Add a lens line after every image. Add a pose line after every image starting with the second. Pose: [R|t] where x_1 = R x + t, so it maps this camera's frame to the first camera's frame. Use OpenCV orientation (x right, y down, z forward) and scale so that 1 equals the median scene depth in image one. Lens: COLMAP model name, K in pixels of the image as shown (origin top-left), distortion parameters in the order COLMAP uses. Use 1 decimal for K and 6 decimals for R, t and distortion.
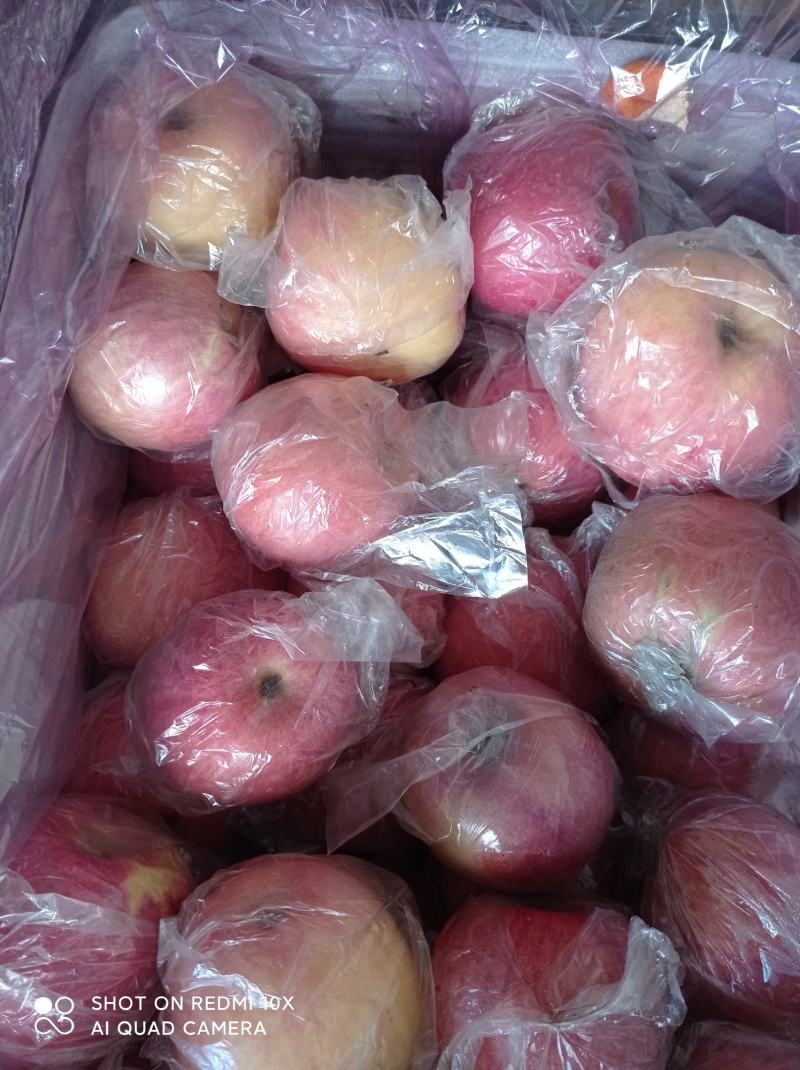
lens RADIAL K [[806.5, 0, 394.6], [0, 806.5, 542.3], [0, 0, 1]] dist [0.081379, -0.160793]
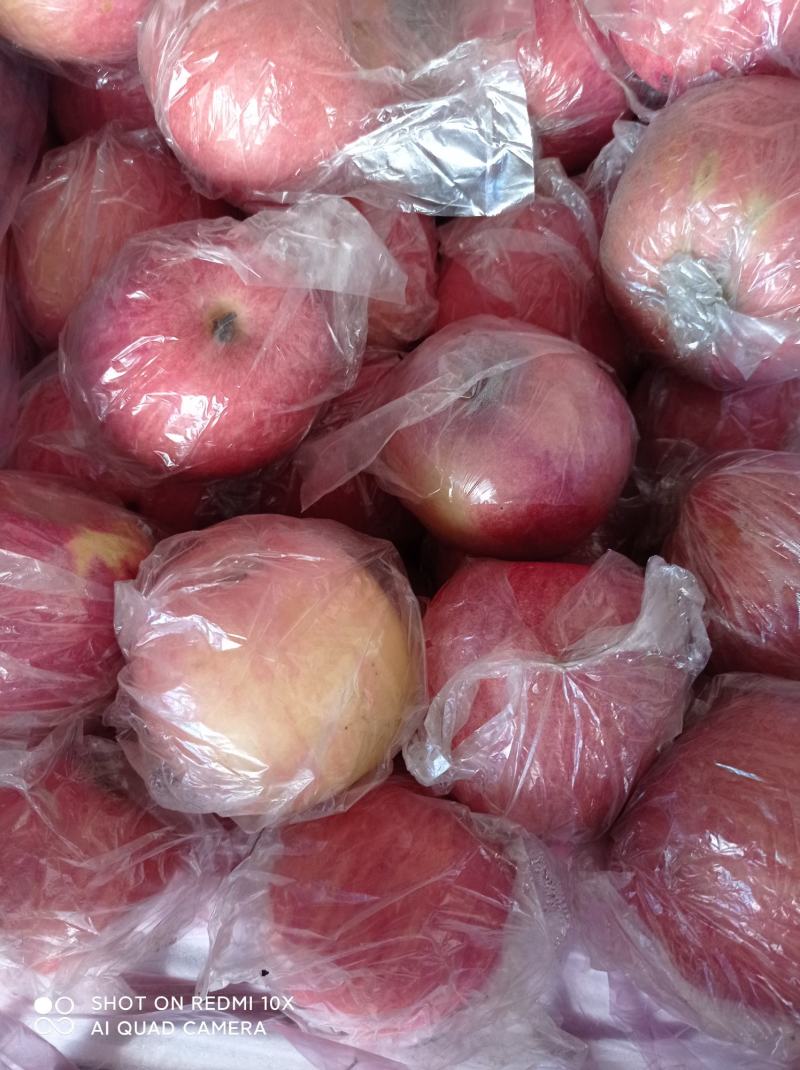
lens RADIAL K [[806.5, 0, 394.6], [0, 806.5, 542.3], [0, 0, 1]] dist [0.081379, -0.160793]
pose [[0.999503, -0.027926, -0.014595, 0.027748], [0.030234, 0.980415, 0.194608, 0.231367], [0.008875, -0.194953, 0.980772, 0.130193]]
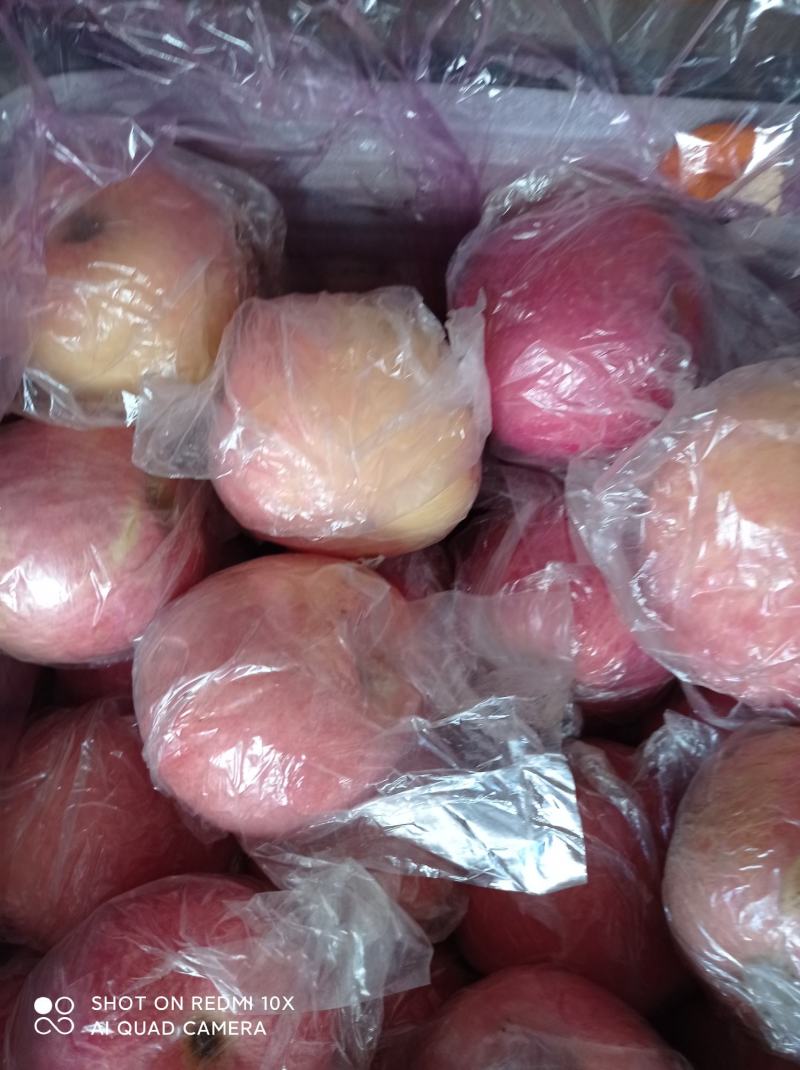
lens RADIAL K [[806.5, 0, 394.6], [0, 806.5, 542.3], [0, 0, 1]] dist [0.081379, -0.160793]
pose [[0.999249, -0.022862, -0.031273, 0.033011], [0.020909, 0.997894, -0.061404, -0.186749], [0.032611, 0.060704, 0.997623, 0.298140]]
